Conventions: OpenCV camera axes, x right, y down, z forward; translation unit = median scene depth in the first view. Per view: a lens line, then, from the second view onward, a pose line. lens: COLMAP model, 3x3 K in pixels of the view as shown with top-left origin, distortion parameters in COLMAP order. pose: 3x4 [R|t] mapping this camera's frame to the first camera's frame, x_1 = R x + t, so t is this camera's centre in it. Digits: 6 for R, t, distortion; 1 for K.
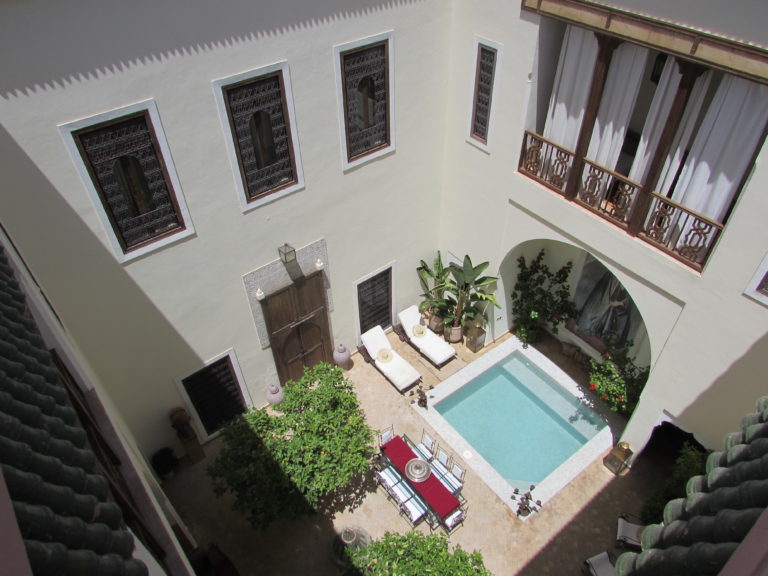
lens RADIAL K [[542.8, 0, 386.4], [0, 542.8, 287.0], [0, 0, 1]] dist [-0.028957, 0.012852]
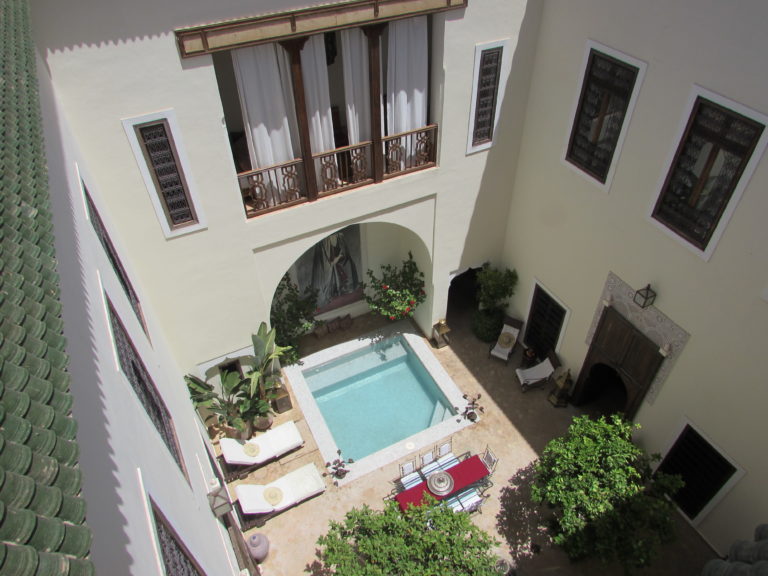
lens RADIAL K [[543.4, 0, 387.4], [0, 543.4, 287.2], [0, 0, 1]] dist [-0.029996, 0.014212]
pose [[0.186498, -0.665659, 0.722577, -0.477076], [0.677440, 0.619802, 0.396131, -0.370765], [-0.711543, 0.415625, 0.566536, 0.401407]]
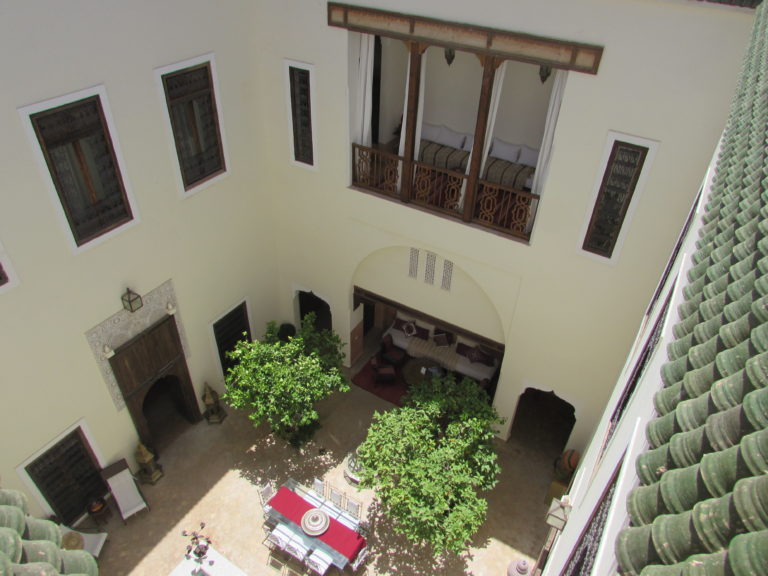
lens RADIAL K [[543.2, 0, 384.0], [0, 543.2, 288.0], [0, 0, 1]] dist [-0.042365, 0.000858]
pose [[-0.936814, 0.182275, -0.298588, 0.168318], [-0.270941, 0.161869, 0.948888, -0.688838], [0.221291, 0.969832, -0.102255, 0.806869]]
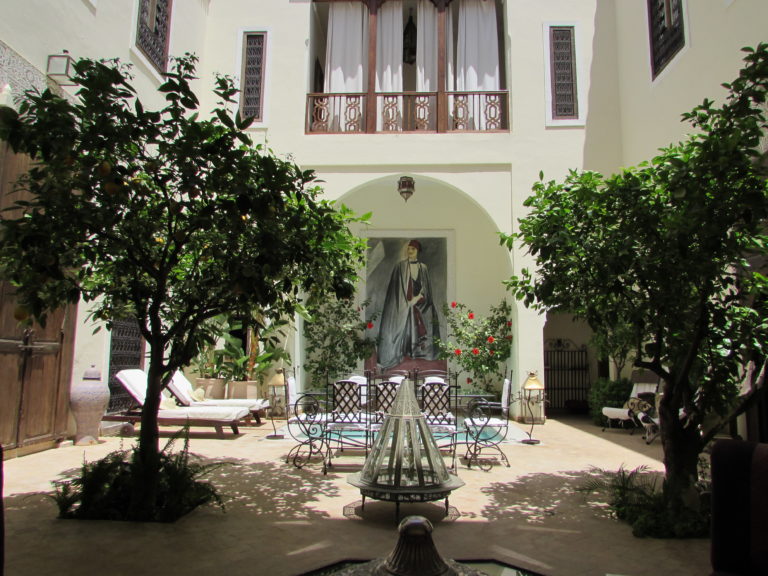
lens RADIAL K [[542.8, 0, 386.4], [0, 542.8, 287.0], [0, 0, 1]] dist [-0.028957, 0.012852]
pose [[0.645928, 0.124897, 0.753112, -0.388393], [0.501415, 0.674477, -0.541908, 0.614584], [-0.575639, 0.727655, 0.373038, 0.815155]]
